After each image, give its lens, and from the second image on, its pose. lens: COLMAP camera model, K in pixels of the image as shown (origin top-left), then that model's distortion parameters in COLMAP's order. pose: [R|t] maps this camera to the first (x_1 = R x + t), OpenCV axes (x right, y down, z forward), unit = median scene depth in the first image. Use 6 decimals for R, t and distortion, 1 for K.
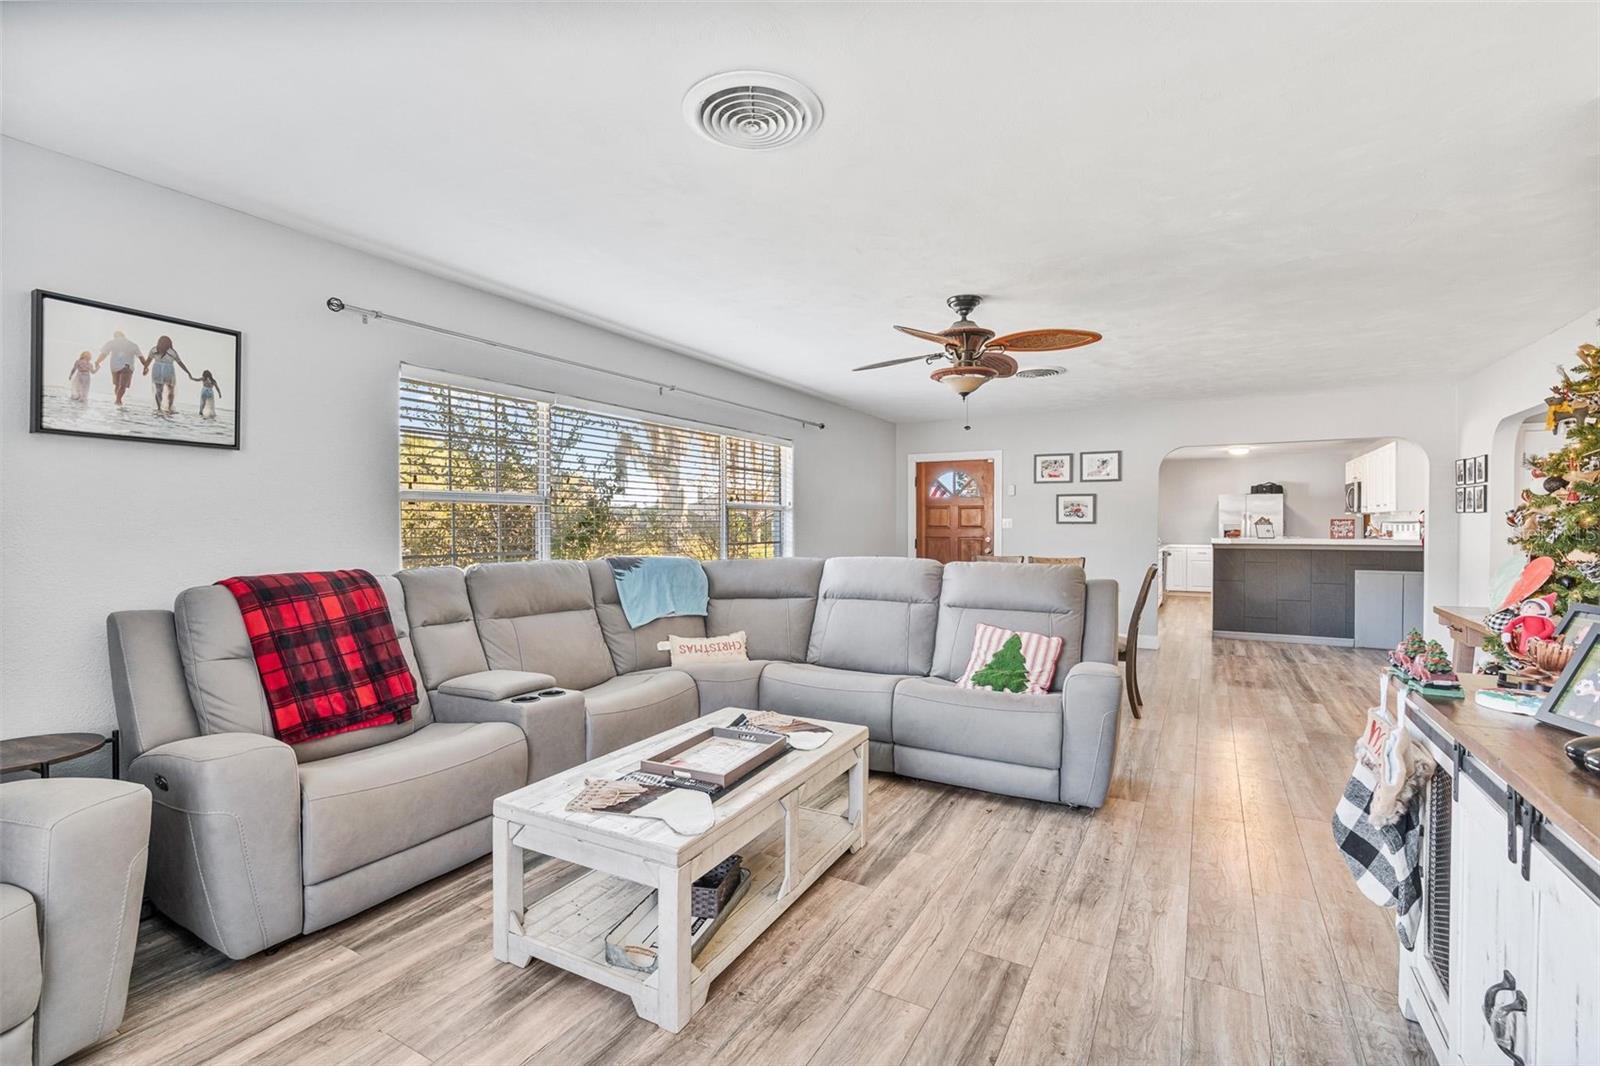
lens RADIAL K [[728.8, 0, 798.9], [0, 728.8, 526.9], [0, 0, 1]] dist [-0.026341, -0.000320]
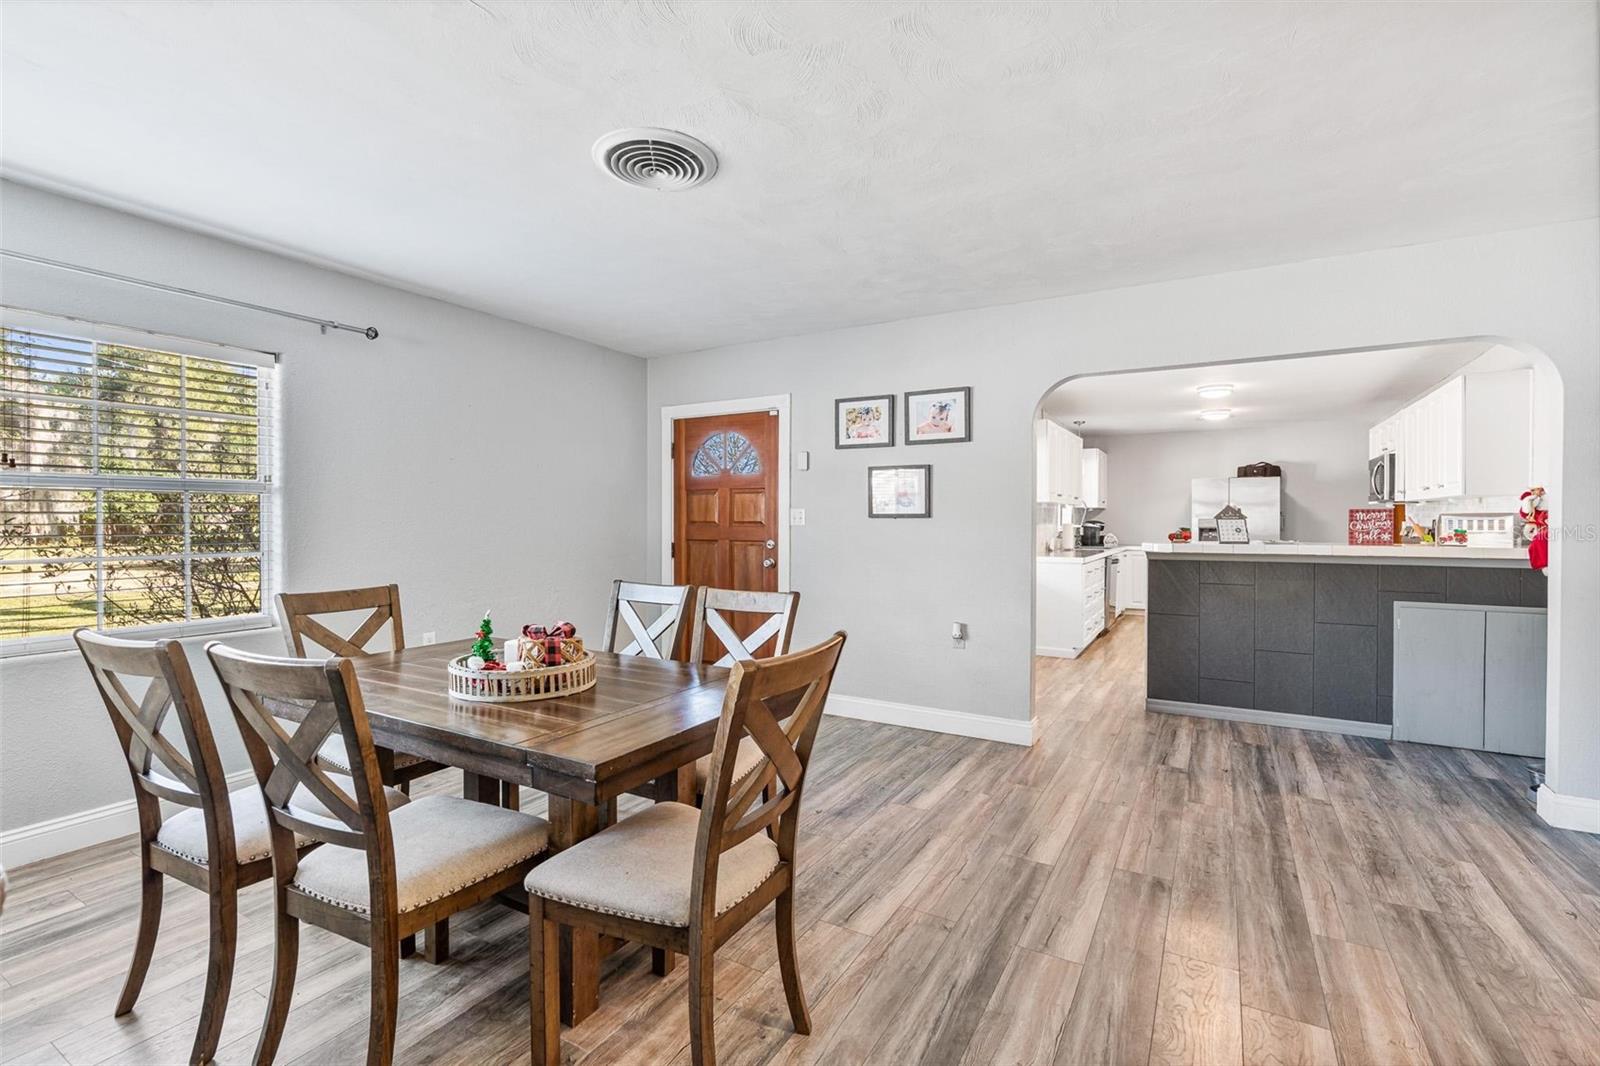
lens RADIAL K [[728.8, 0, 796.9], [0, 728.8, 532.1], [0, 0, 1]] dist [-0.026341, -0.000320]
pose [[0.999934, -0.000519, -0.011487, 0.273412], [0.000678, 0.999905, 0.013799, -0.001130], [0.011479, -0.013806, 0.999839, 0.378277]]
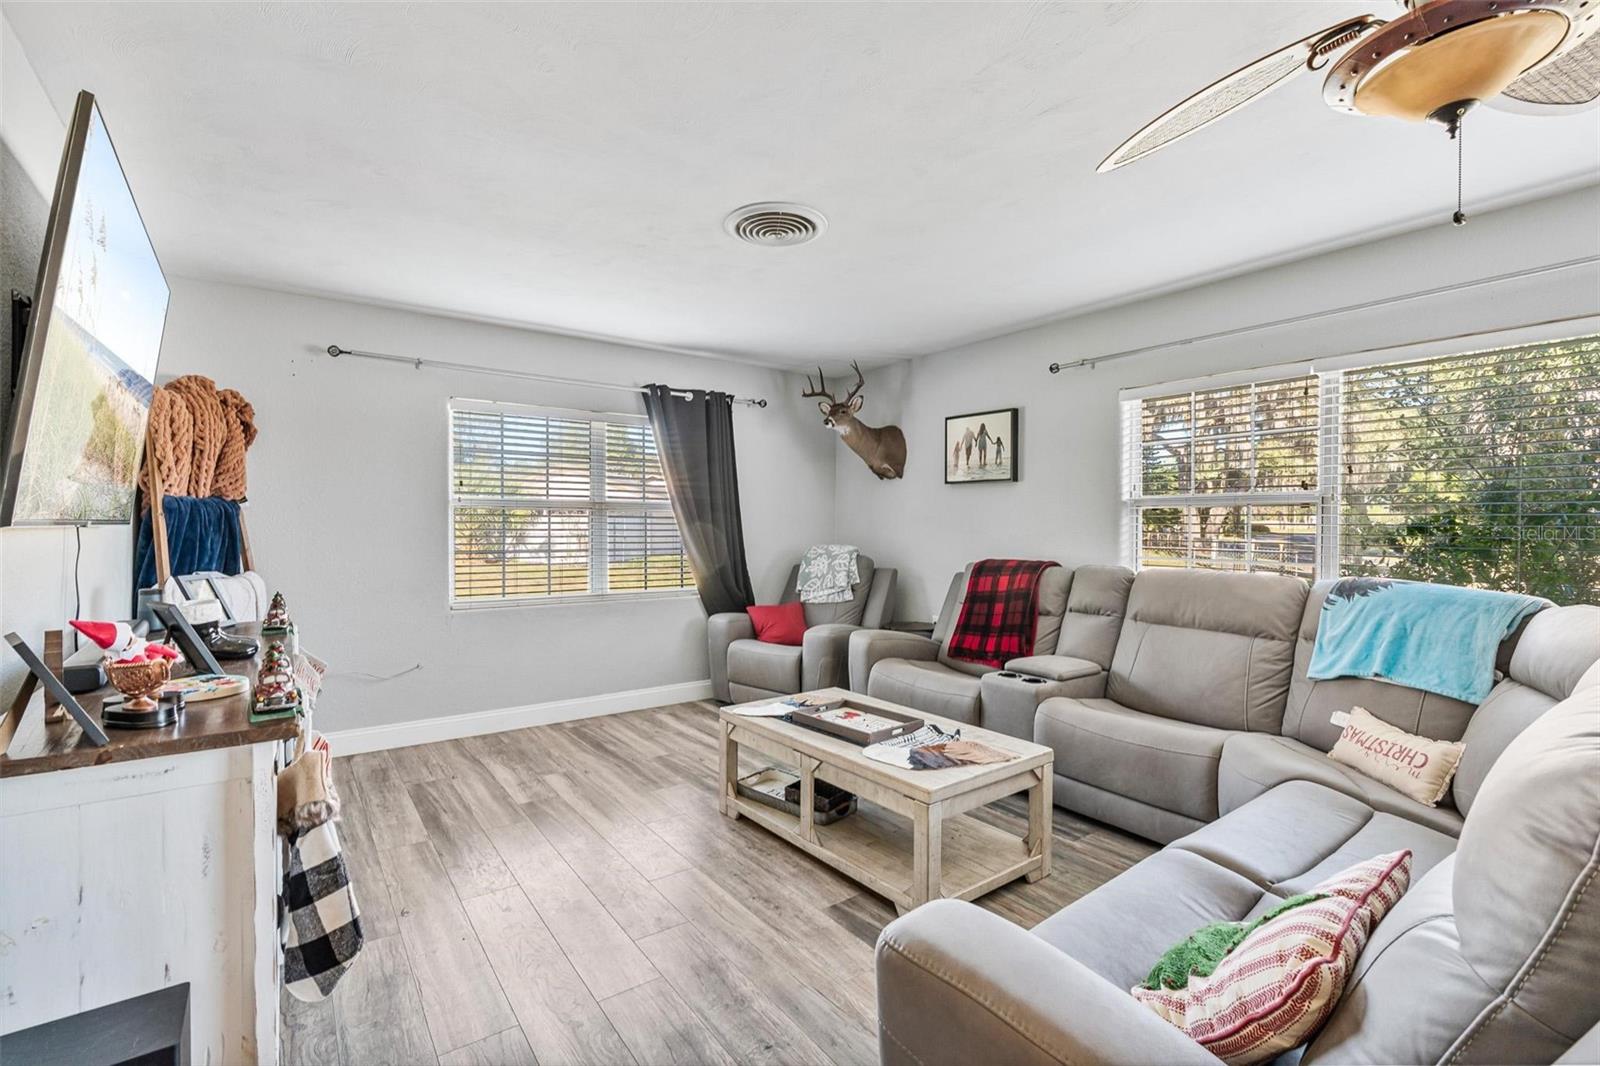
lens RADIAL K [[728.8, 0, 796.2], [0, 728.8, 527.0], [0, 0, 1]] dist [-0.026341, -0.000320]
pose [[-0.428883, -0.001602, -0.903359, 1.766235], [-0.009893, 0.999947, 0.002923, -0.011075], [0.903306, 0.010191, -0.428876, 2.482676]]
